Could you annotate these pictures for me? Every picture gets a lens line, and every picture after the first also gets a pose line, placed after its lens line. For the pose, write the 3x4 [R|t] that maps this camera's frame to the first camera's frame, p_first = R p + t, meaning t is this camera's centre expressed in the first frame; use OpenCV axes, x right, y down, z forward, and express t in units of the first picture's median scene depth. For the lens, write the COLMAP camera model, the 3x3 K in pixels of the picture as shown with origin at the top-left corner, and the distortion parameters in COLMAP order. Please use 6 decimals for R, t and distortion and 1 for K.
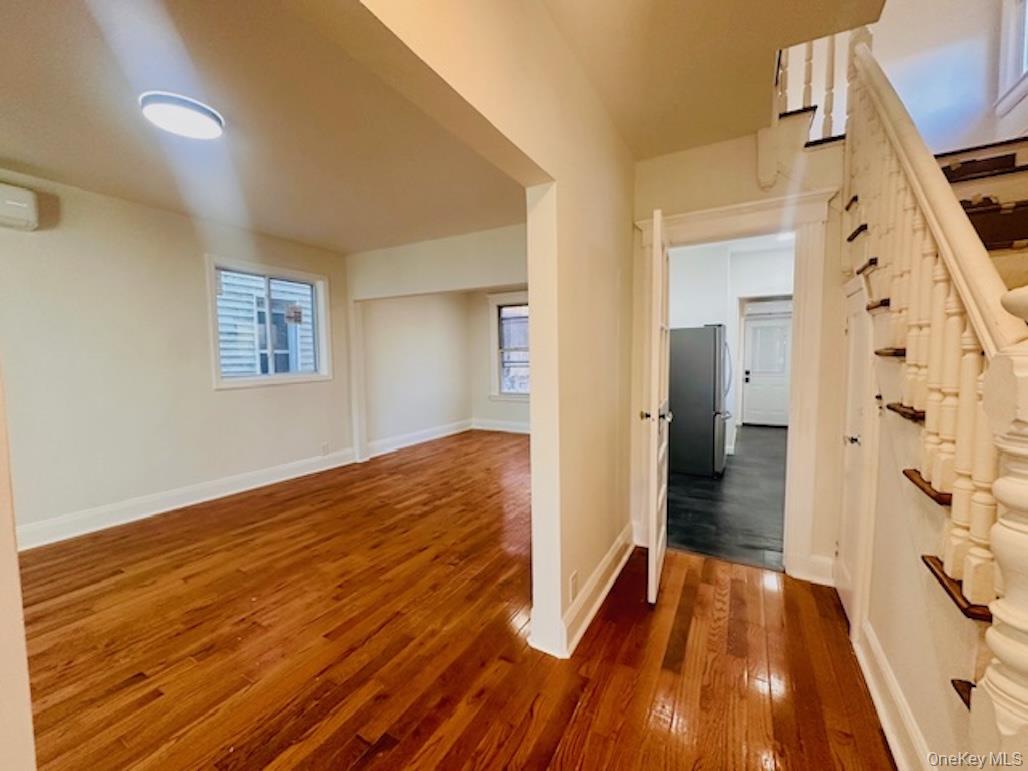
lens RADIAL K [[410.3, 0, 514.0], [0, 410.3, 385.5], [0, 0, 1]] dist [-0.000951, -0.000382]
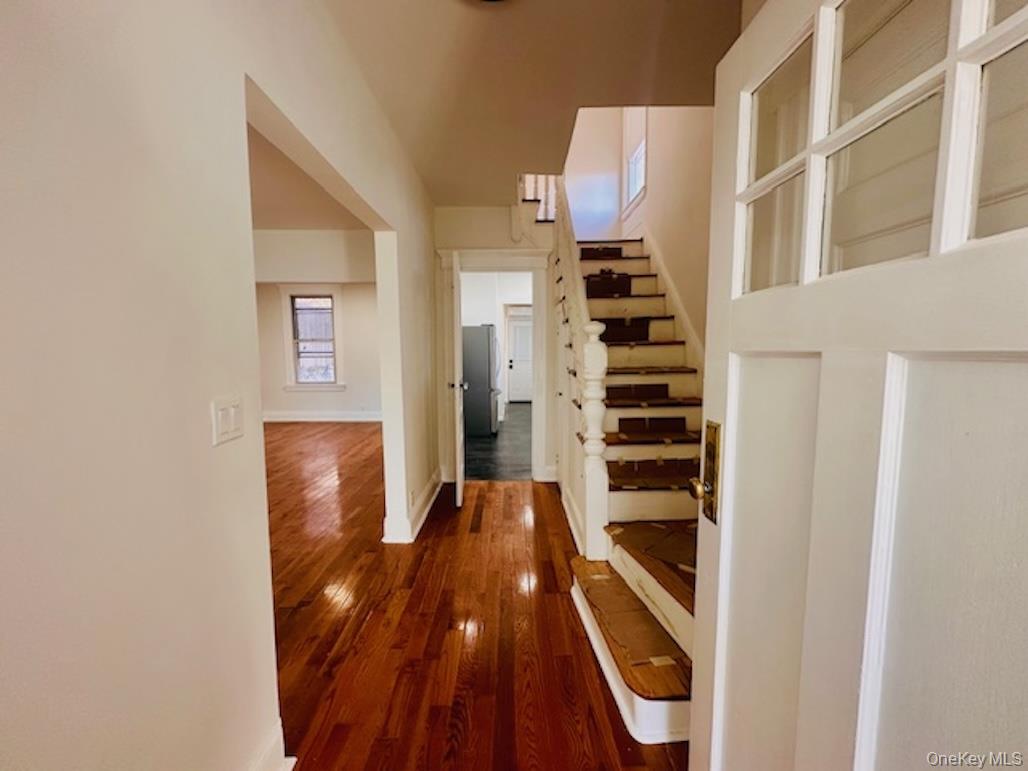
lens RADIAL K [[410.3, 0, 514.0], [0, 410.3, 385.5], [0, 0, 1]] dist [-0.000951, -0.000382]
pose [[0.867249, -0.037047, 0.496495, -0.210447], [0.027862, 0.999276, 0.025894, 0.036033], [-0.497095, -0.008623, 0.867653, -0.392195]]
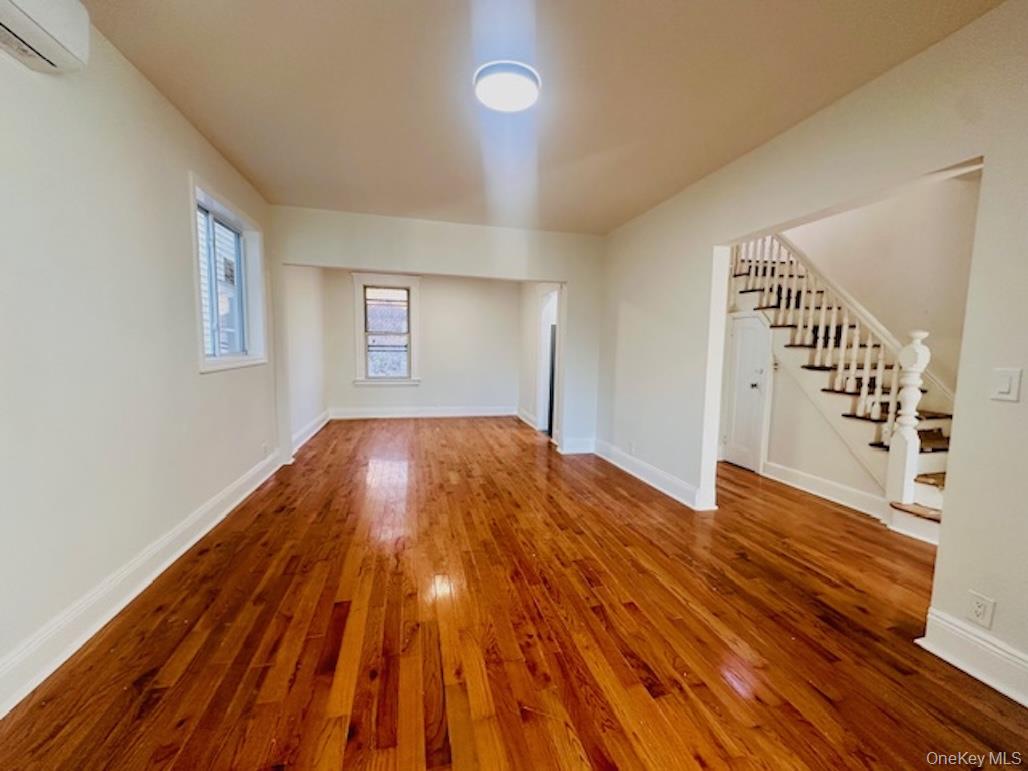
lens RADIAL K [[410.3, 0, 514.0], [0, 410.3, 385.5], [0, 0, 1]] dist [-0.000951, -0.000382]
pose [[0.723094, -0.038190, 0.689693, -1.321604], [0.019855, 0.999207, 0.034512, 0.026551], [-0.690464, -0.011262, 0.723279, 0.232375]]
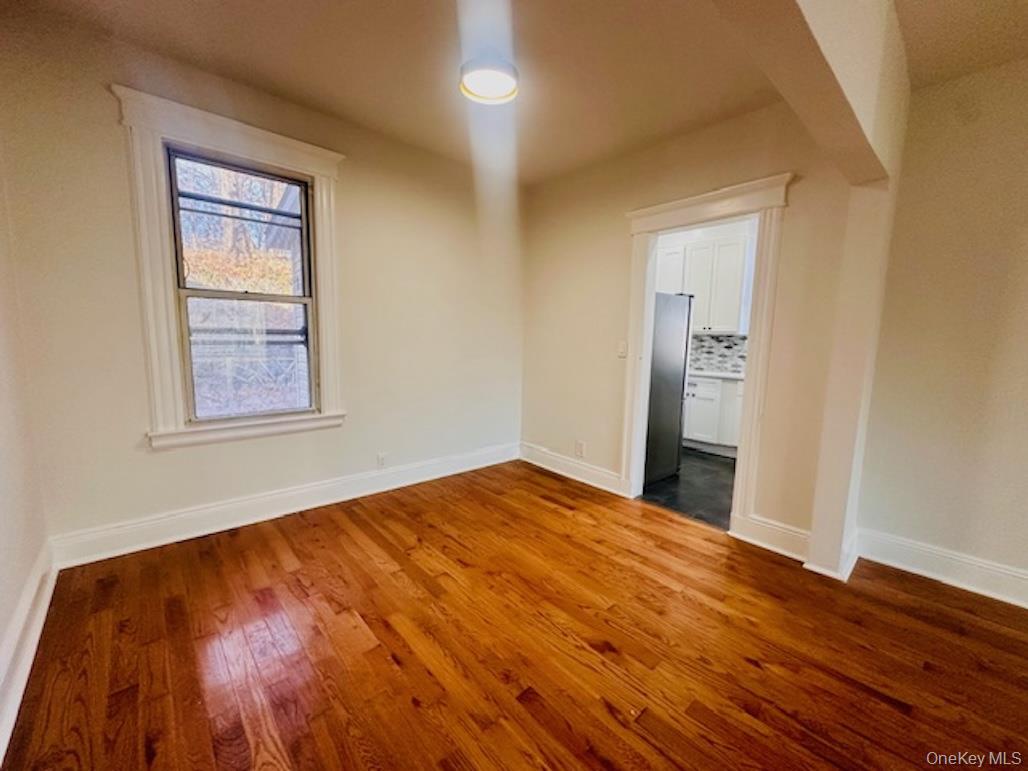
lens RADIAL K [[410.3, 0, 514.0], [0, 410.3, 385.5], [0, 0, 1]] dist [-0.000951, -0.000382]
pose [[0.313884, -0.091797, 0.945013, -0.777610], [0.042695, 0.995673, 0.082537, -0.086557], [-0.948501, 0.014440, 0.316445, 1.946356]]
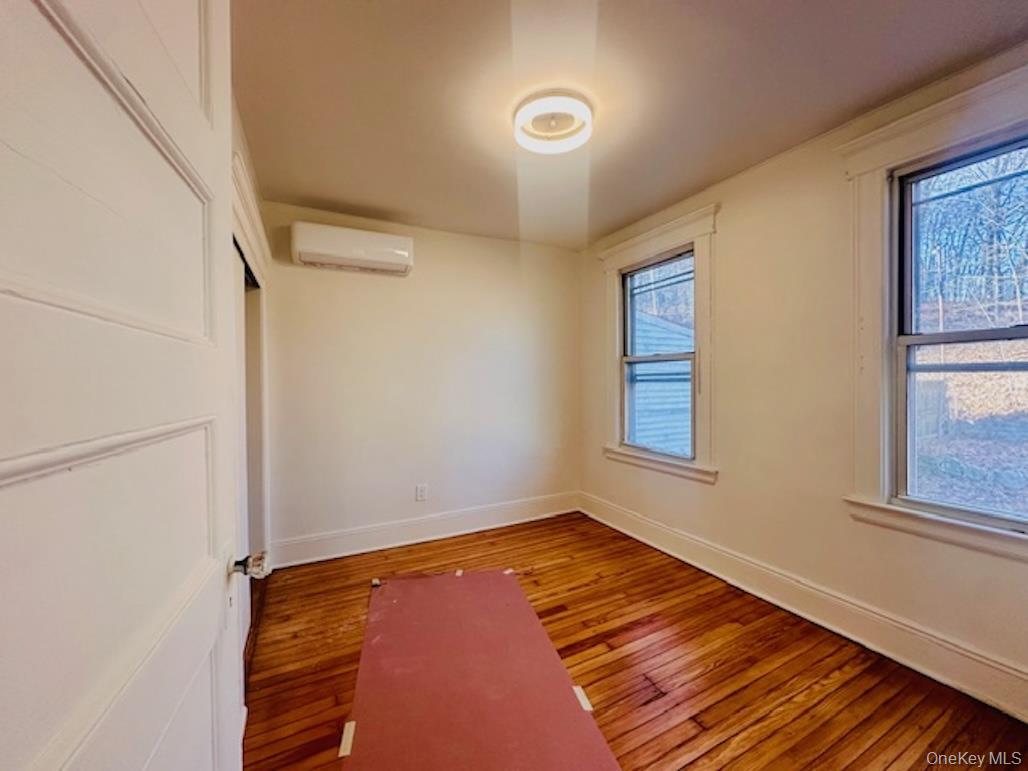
lens RADIAL K [[410.3, 0, 514.0], [0, 410.3, 385.5], [0, 0, 1]] dist [-0.000951, -0.000382]
pose [[0.836925, 0.013929, -0.547140, 0.373996], [-0.039560, 0.998601, -0.035090, -0.102968], [0.545886, 0.051013, 0.836305, 1.534645]]
